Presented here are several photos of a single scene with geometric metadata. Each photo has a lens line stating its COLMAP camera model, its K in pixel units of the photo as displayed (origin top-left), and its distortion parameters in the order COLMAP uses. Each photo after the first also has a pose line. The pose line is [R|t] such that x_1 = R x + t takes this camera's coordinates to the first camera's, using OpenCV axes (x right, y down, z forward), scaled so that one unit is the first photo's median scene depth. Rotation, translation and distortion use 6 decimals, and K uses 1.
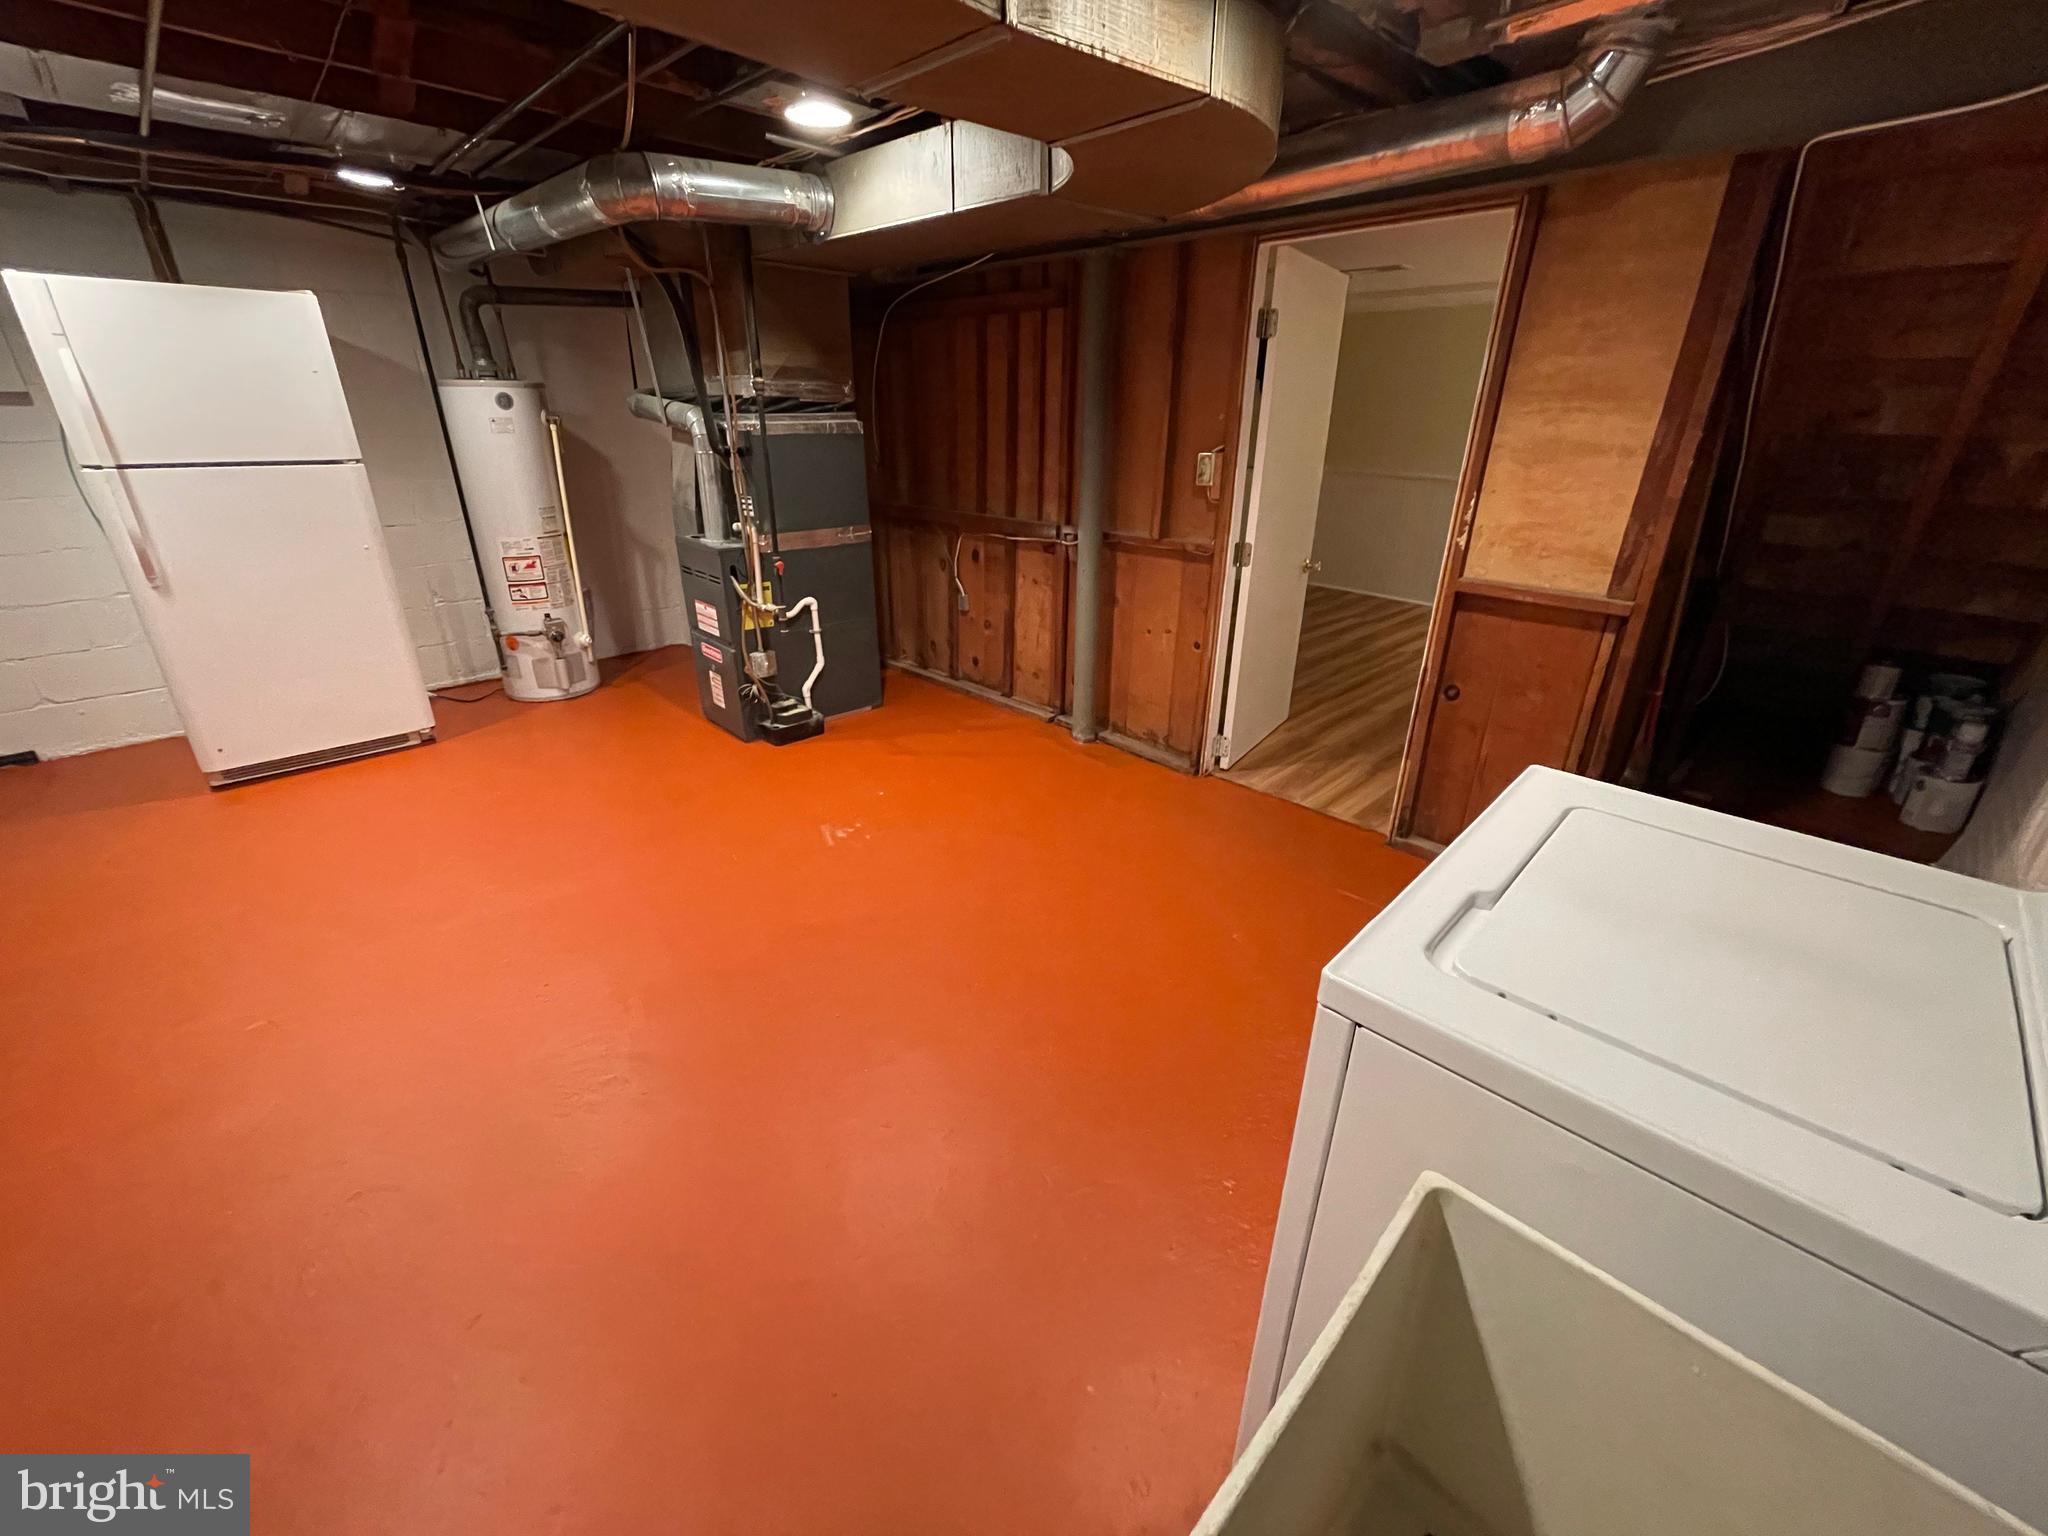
lens RADIAL K [[825.1, 0, 1024.0], [0, 825.1, 768.0], [0, 0, 1]] dist [-0.018720, 0.008764]
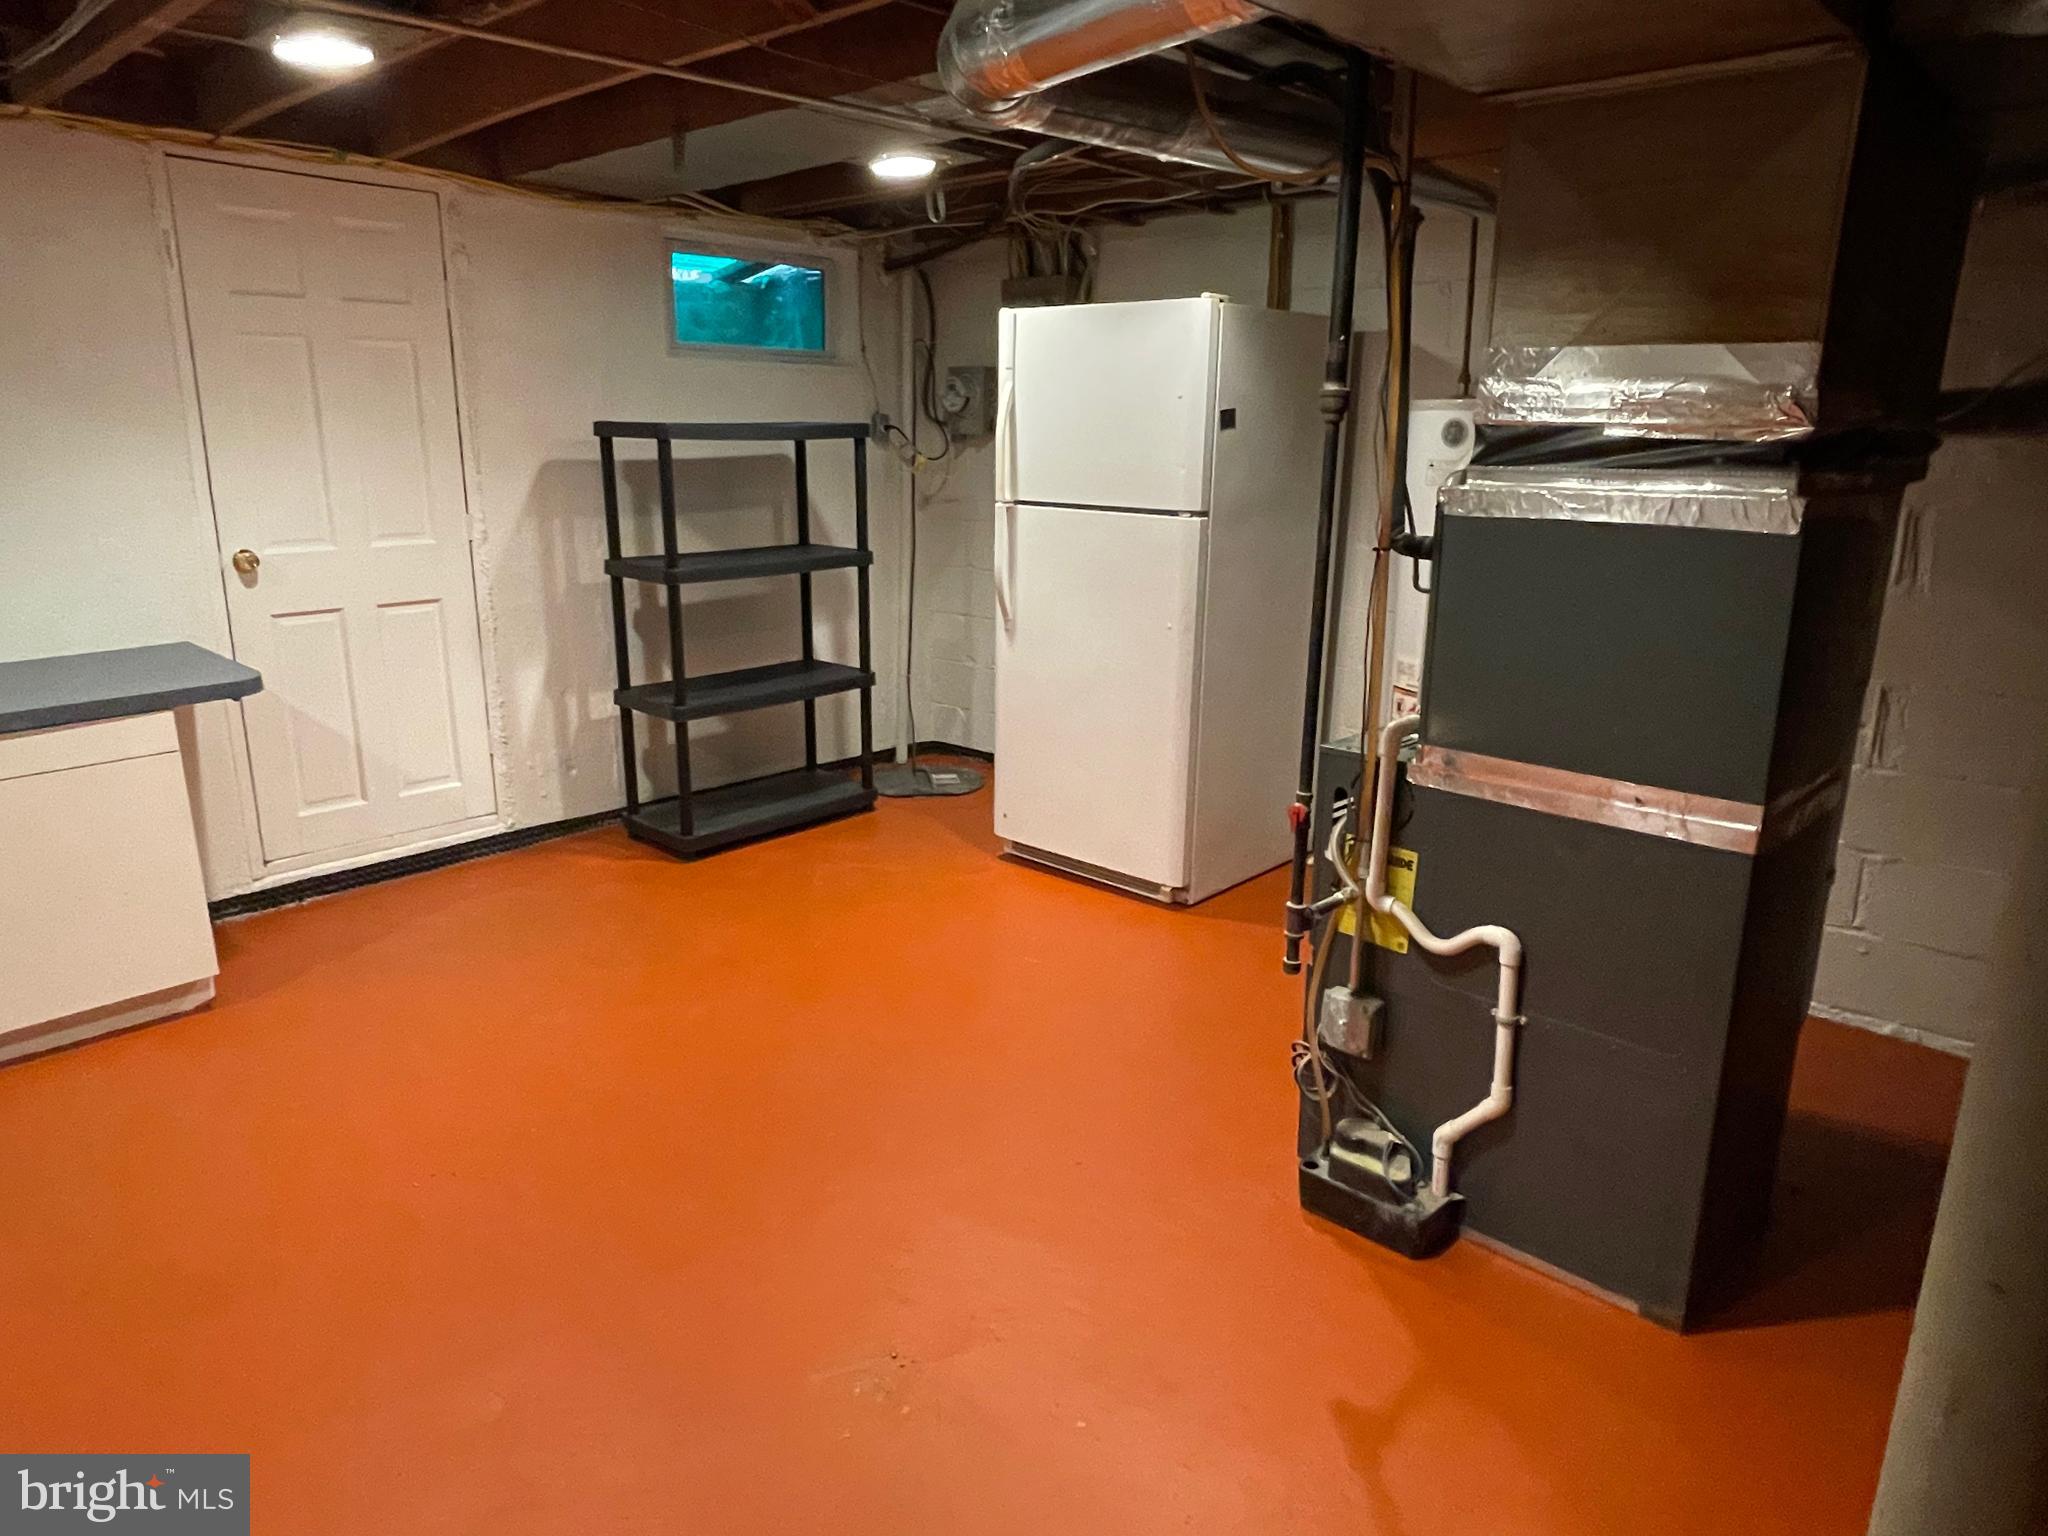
lens RADIAL K [[1296.7, 0, 995.5], [0, 1296.7, 767.2], [0, 0, 1]] dist [-0.024417, 0.011993]
pose [[0.019539, 0.242115, -0.970051, 0.289556], [-0.397772, 0.892027, 0.214629, -0.310381], [0.917276, 0.381666, 0.113736, 0.703492]]
